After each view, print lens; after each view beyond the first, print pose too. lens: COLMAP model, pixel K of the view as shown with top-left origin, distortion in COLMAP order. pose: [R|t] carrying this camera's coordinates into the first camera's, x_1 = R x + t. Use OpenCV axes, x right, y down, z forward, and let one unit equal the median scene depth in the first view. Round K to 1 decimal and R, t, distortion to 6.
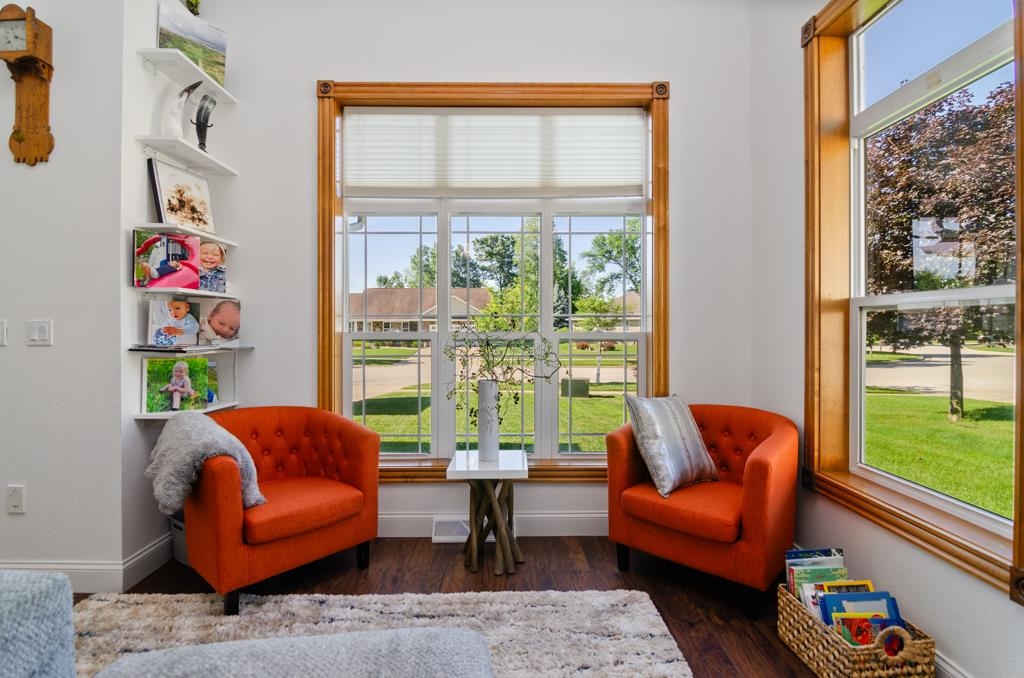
lens RADIAL K [[500.9, 0, 518.0], [0, 500.9, 327.3], [0, 0, 1]] dist [-0.005491, -0.004637]
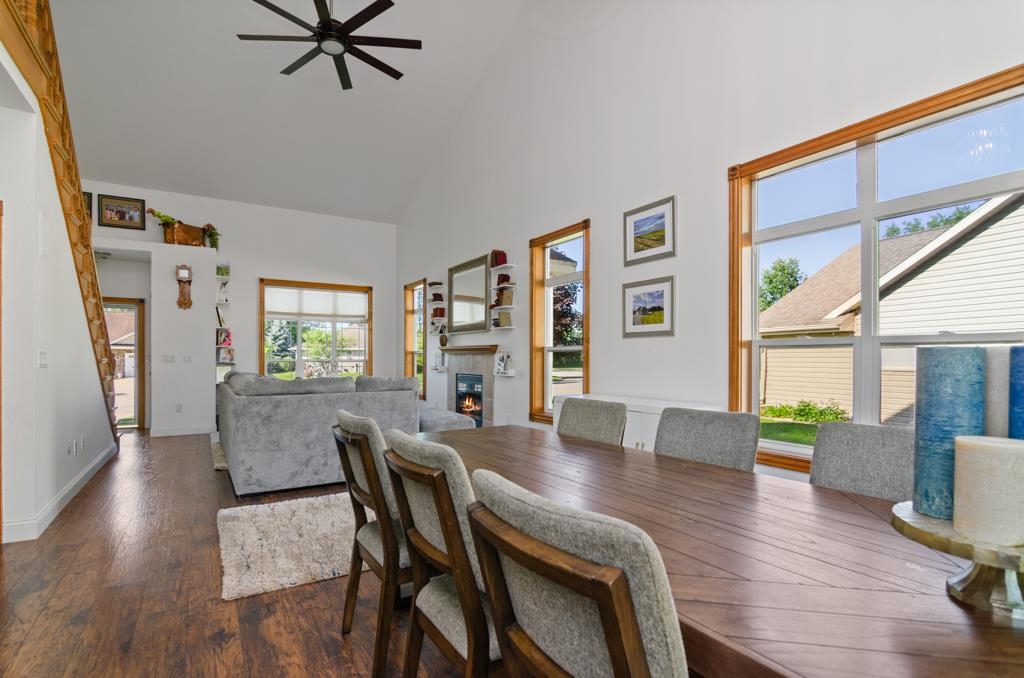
lens RADIAL K [[500.9, 0, 517.5], [0, 500.9, 362.5], [0, 0, 1]] dist [-0.005491, -0.004637]
pose [[0.856105, -0.000661, 0.516801, -0.733156], [-0.005369, 0.999934, 0.010174, -0.008731], [-0.516774, -0.011485, 0.856045, -2.897016]]
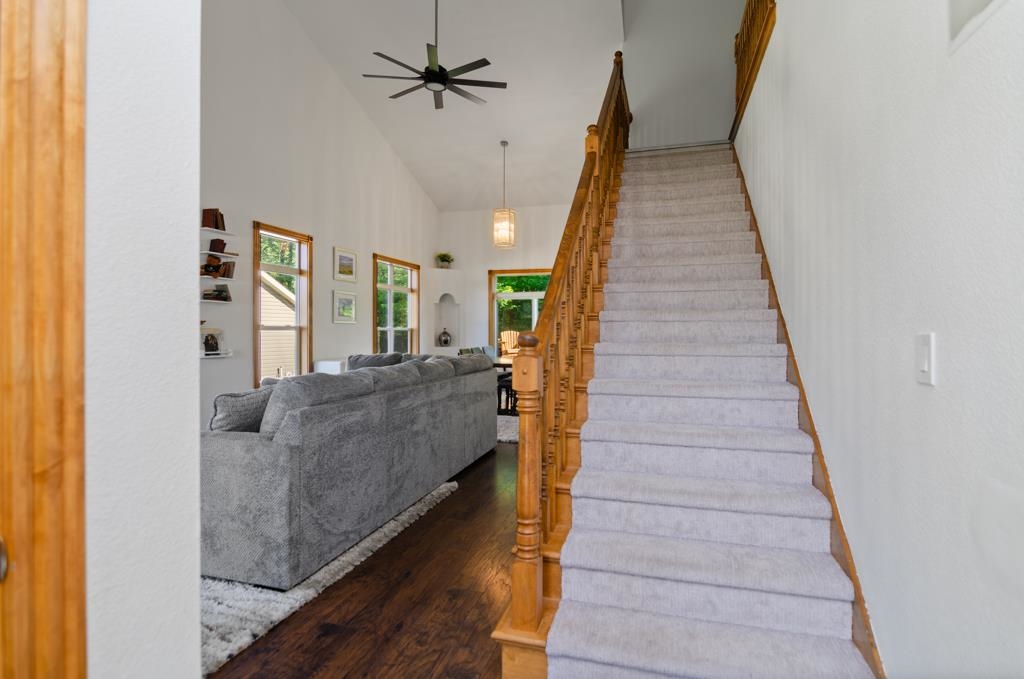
lens RADIAL K [[500.9, 0, 509.2], [0, 500.9, 332.3], [0, 0, 1]] dist [-0.005491, -0.004637]
pose [[-0.950954, 0.001451, 0.309328, -1.385327], [-0.000520, 0.999980, -0.006288, -0.011445], [-0.309331, -0.006140, -0.950934, 1.141415]]
